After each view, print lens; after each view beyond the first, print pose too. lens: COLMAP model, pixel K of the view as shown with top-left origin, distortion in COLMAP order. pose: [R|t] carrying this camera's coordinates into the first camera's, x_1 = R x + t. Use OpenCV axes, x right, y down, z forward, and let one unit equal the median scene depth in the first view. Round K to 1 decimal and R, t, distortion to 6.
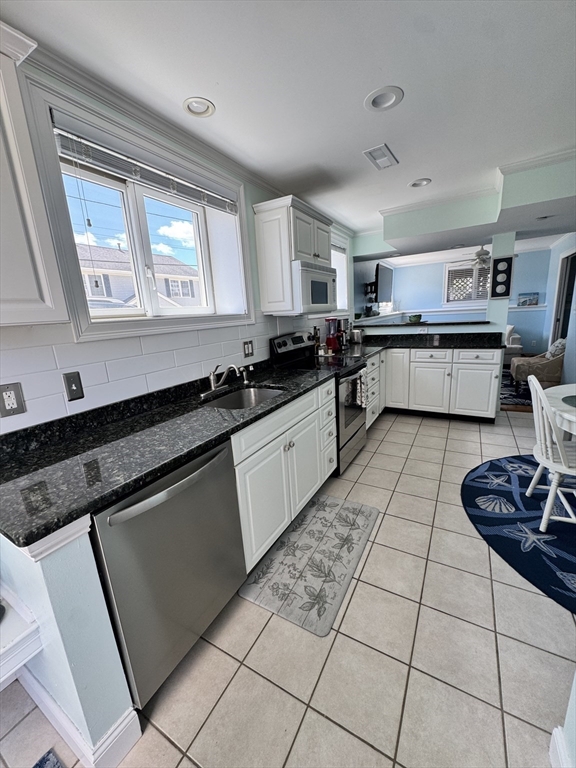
lens RADIAL K [[310.0, 0, 286.5], [0, 310.0, 383.9], [0, 0, 1]] dist [-0.003123, 0.000953]
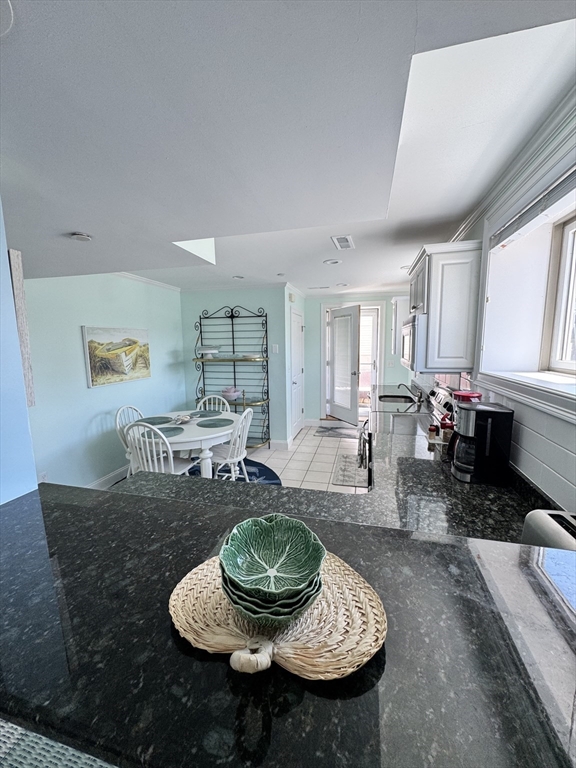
lens RADIAL K [[310.0, 0, 288.6], [0, 310.0, 384.0], [0, 0, 1]] dist [-0.003123, 0.000953]
pose [[-0.960796, 0.110740, -0.254180, 0.772641], [0.012722, 0.933414, 0.358577, -0.575965], [0.276964, 0.341286, -0.898229, 1.947558]]
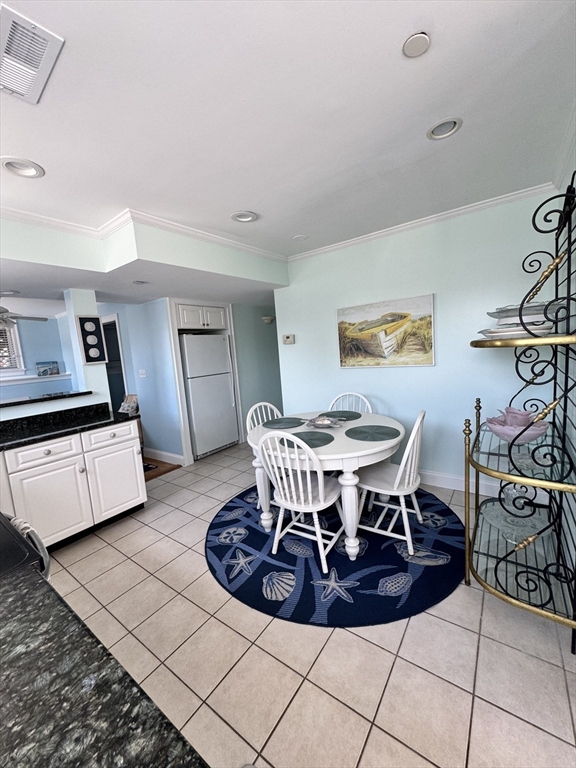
lens RADIAL K [[310.0, 0, 288.7], [0, 310.0, 382.7], [0, 0, 1]] dist [-0.003123, 0.000953]
pose [[0.108204, -0.064423, 0.992039, -0.127990], [0.290900, 0.956271, 0.030371, -0.148243], [-0.950615, 0.285298, 0.122213, 0.614438]]
